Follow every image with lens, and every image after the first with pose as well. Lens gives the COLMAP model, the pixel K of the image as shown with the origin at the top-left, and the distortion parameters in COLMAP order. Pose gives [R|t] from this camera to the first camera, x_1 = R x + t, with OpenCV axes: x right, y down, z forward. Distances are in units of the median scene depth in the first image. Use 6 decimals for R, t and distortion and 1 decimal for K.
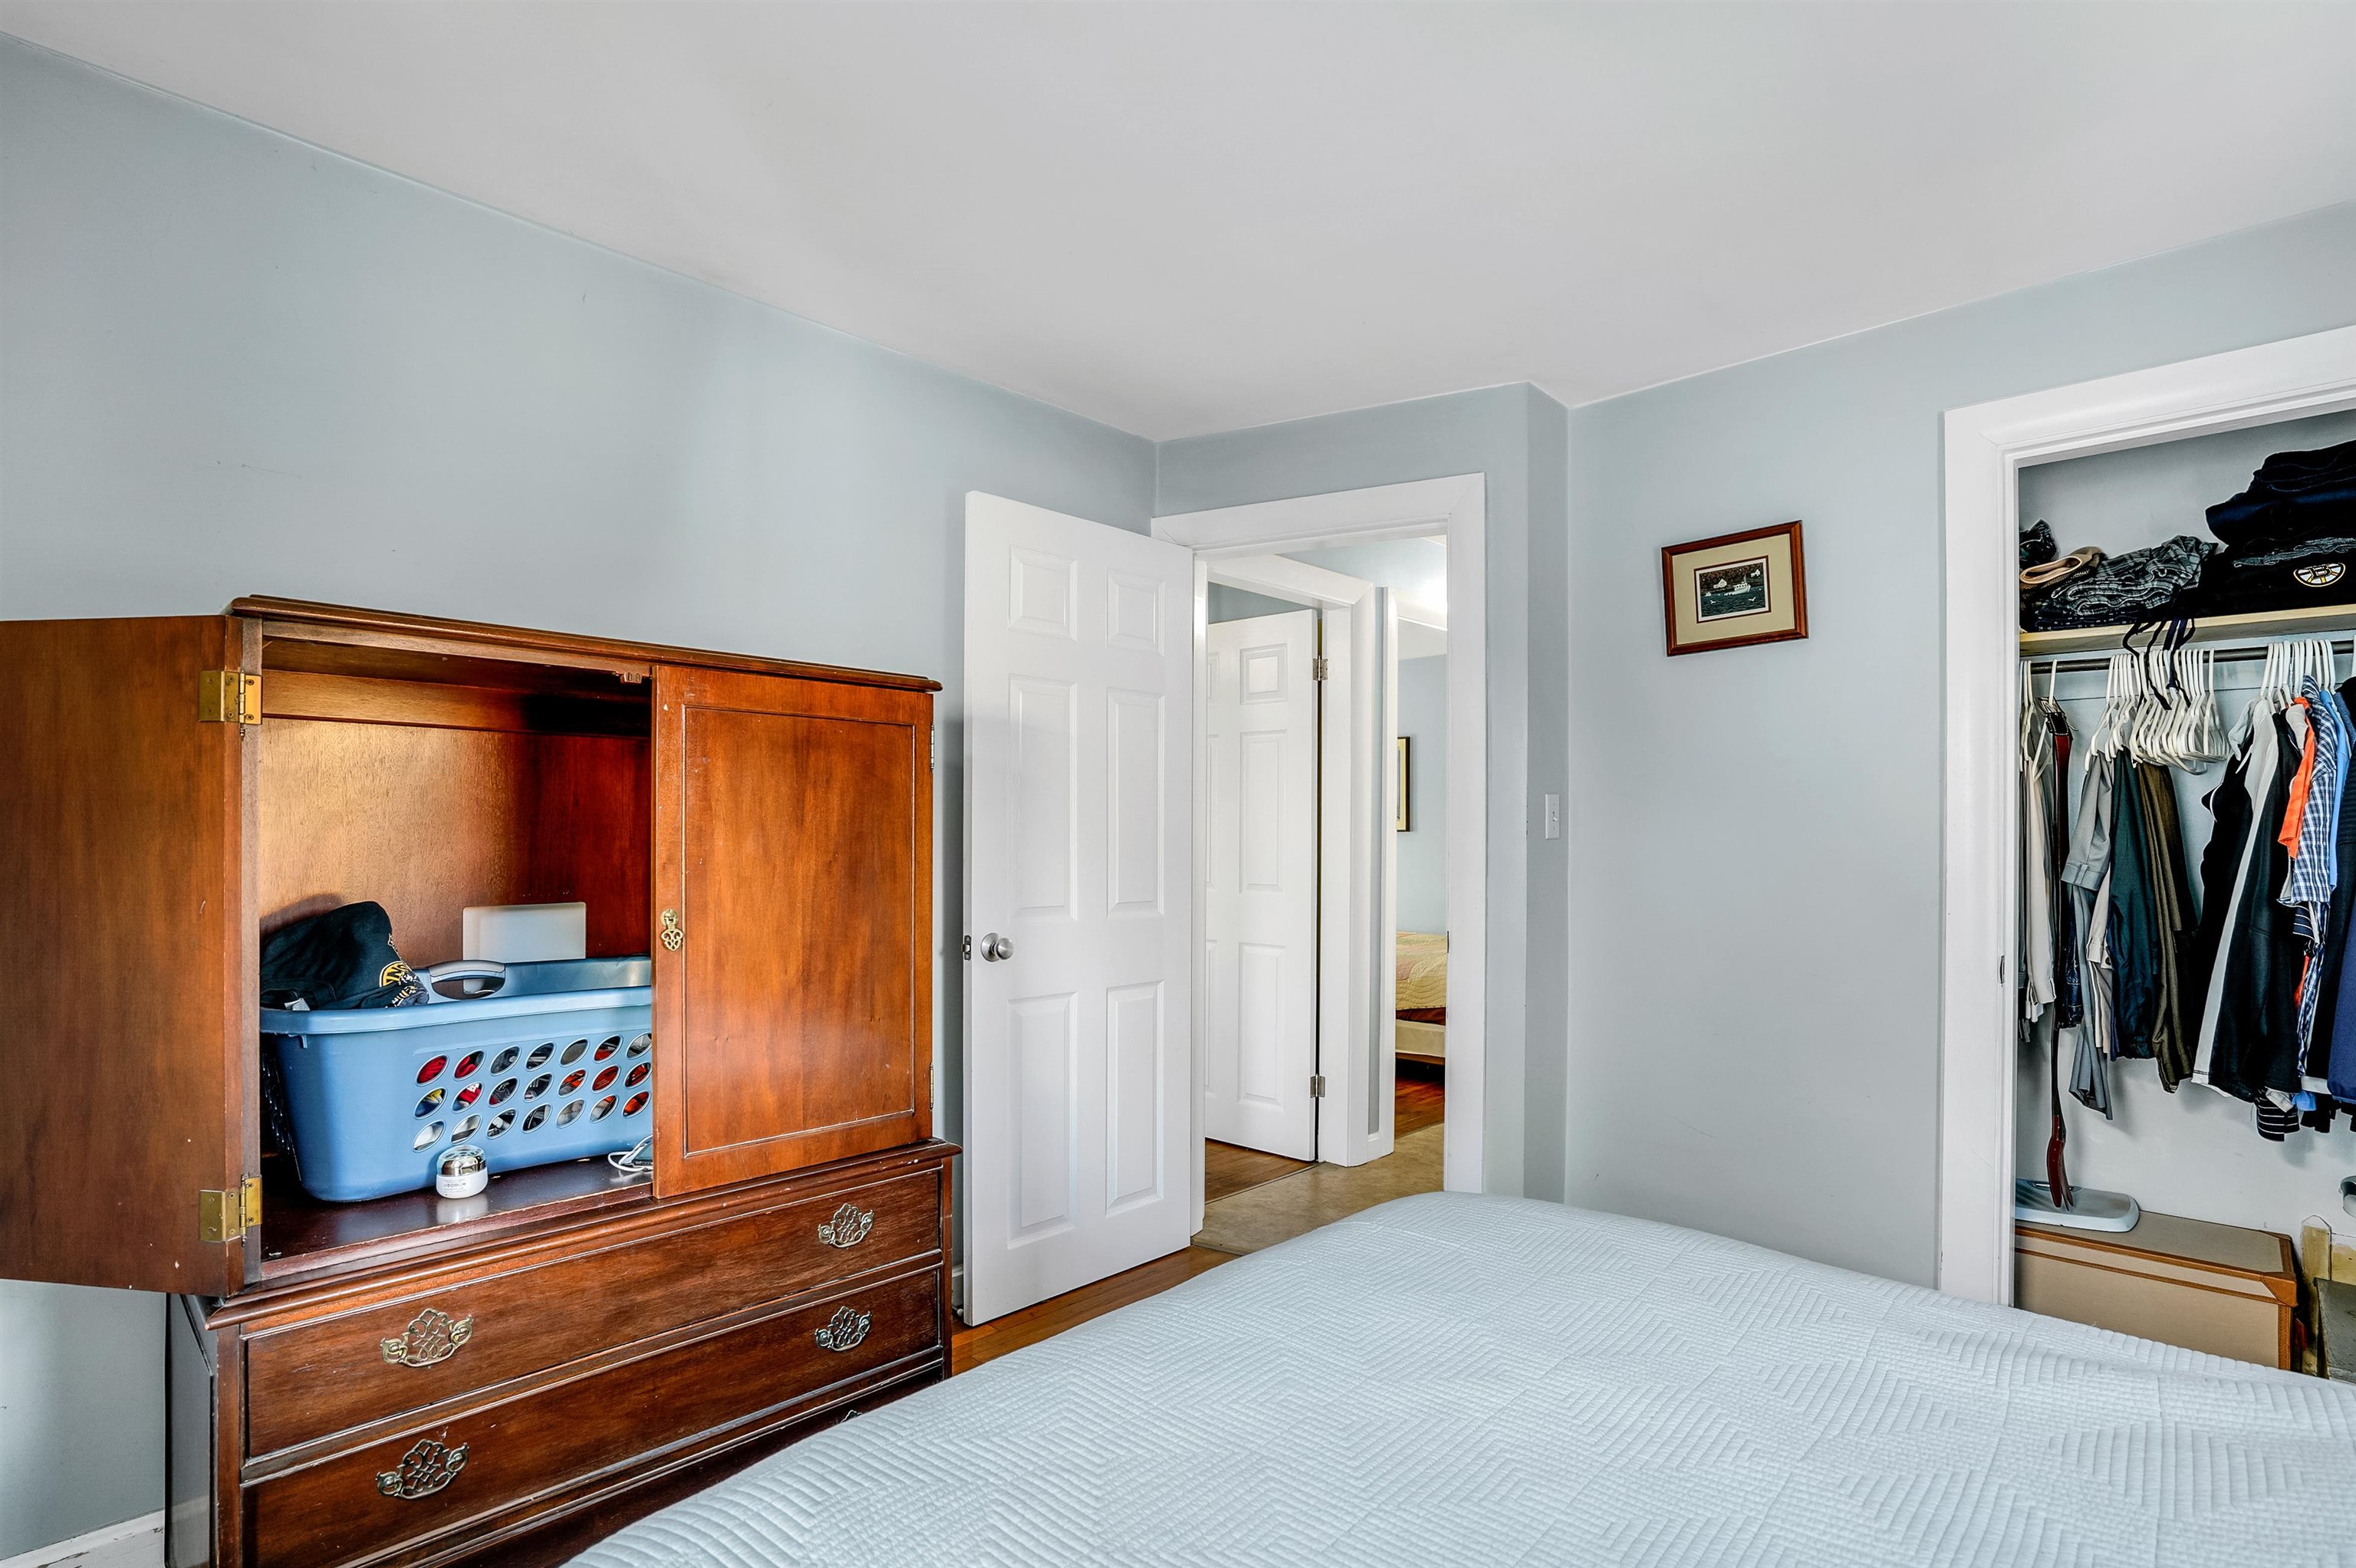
lens RADIAL K [[1160.3, 0, 1166.1], [0, 1160.3, 778.7], [0, 0, 1]] dist [-0.038762, 0.017882]
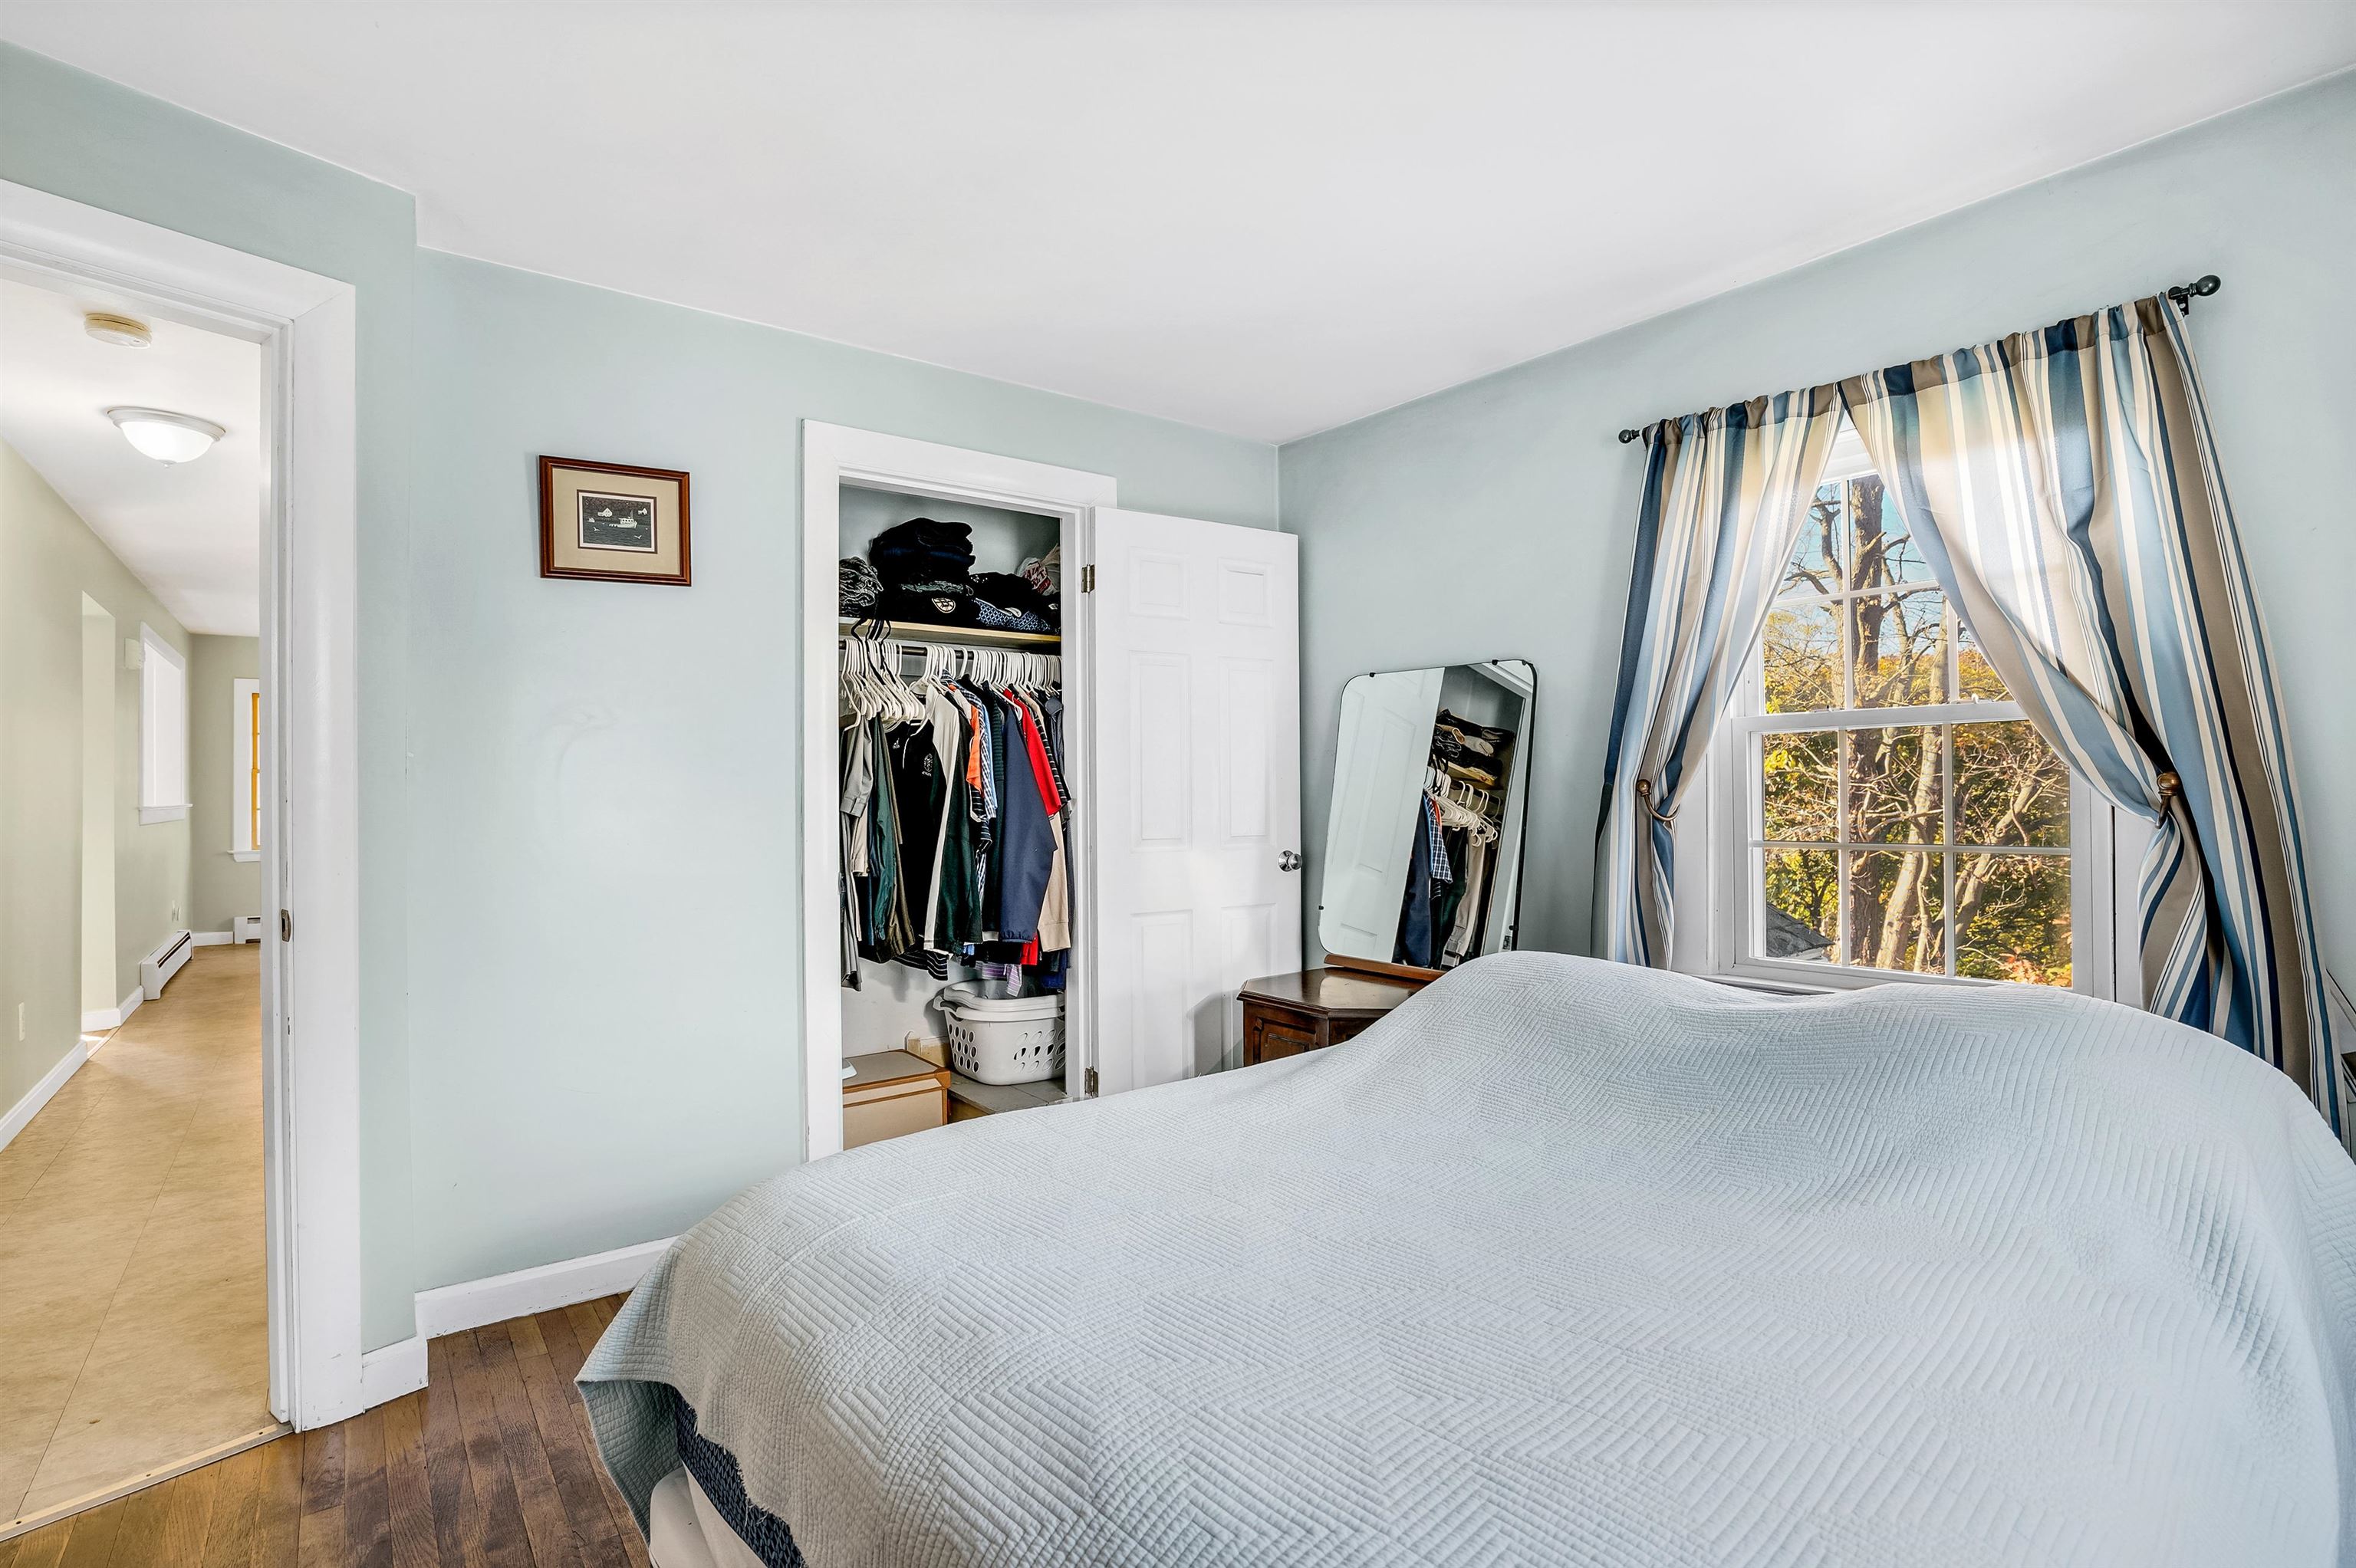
lens RADIAL K [[1160.3, 0, 1166.1], [0, 1160.3, 778.7], [0, 0, 1]] dist [-0.038762, 0.017882]
pose [[0.192133, 0.006615, 0.981347, -0.385419], [-0.049340, 0.998778, 0.002928, 0.028233], [-0.980128, -0.048982, 0.192225, 0.358186]]
